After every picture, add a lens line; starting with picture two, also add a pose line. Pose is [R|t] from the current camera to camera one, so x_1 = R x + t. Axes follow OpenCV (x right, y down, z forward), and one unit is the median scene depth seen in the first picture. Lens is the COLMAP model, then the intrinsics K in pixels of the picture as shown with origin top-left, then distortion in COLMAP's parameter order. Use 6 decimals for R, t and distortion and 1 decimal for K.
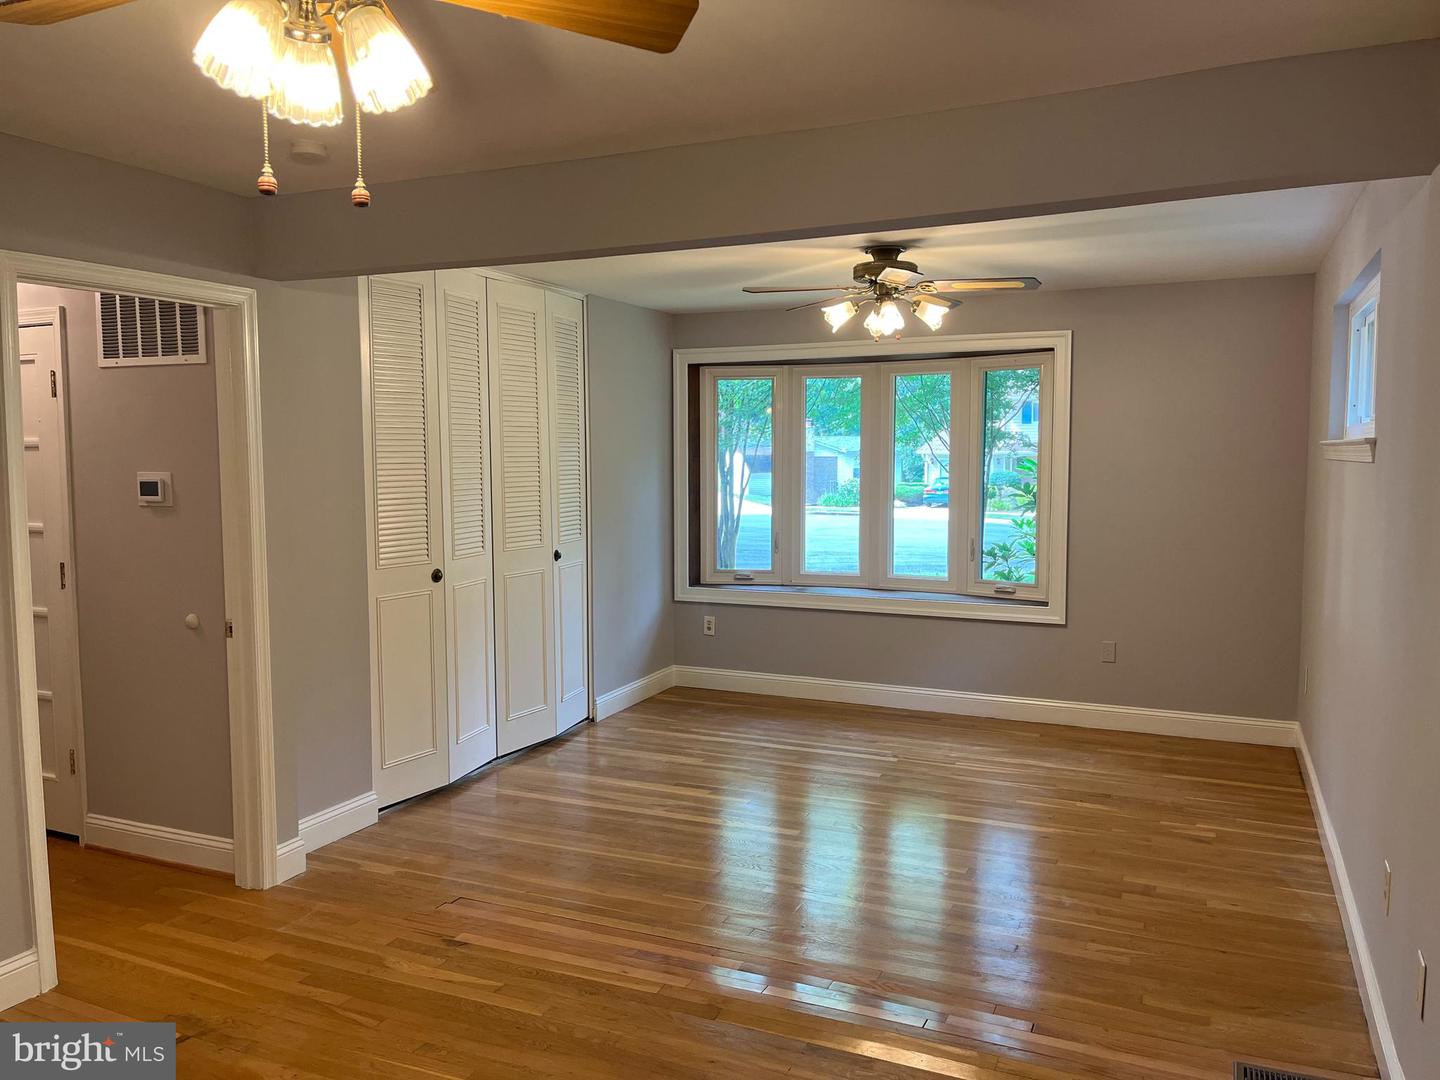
lens RADIAL K [[1102.5, 0, 720.7], [0, 1102.5, 540.9], [0, 0, 1]] dist [0.023153, -0.016704]
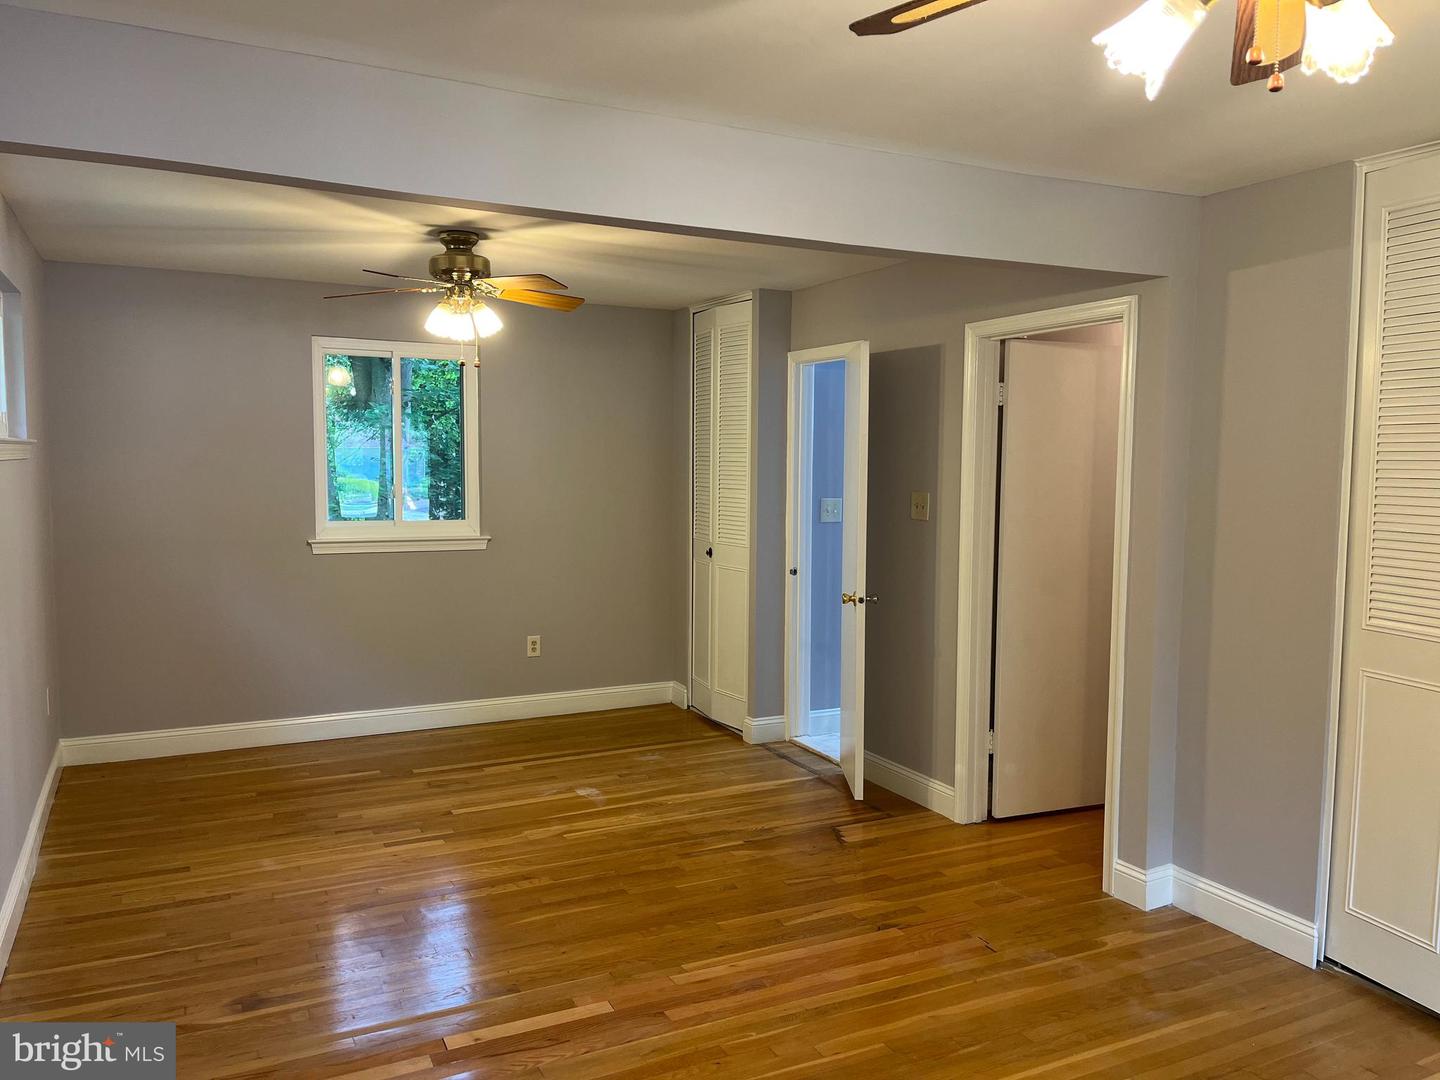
lens RADIAL K [[1102.5, 0, 720.8], [0, 1102.5, 541.7], [0, 0, 1]] dist [0.023153, -0.016704]
pose [[-0.634725, 0.056995, -0.770633, 0.593460], [-0.070561, 0.988835, 0.131250, -0.113081], [0.769510, 0.137684, -0.623616, 1.365765]]
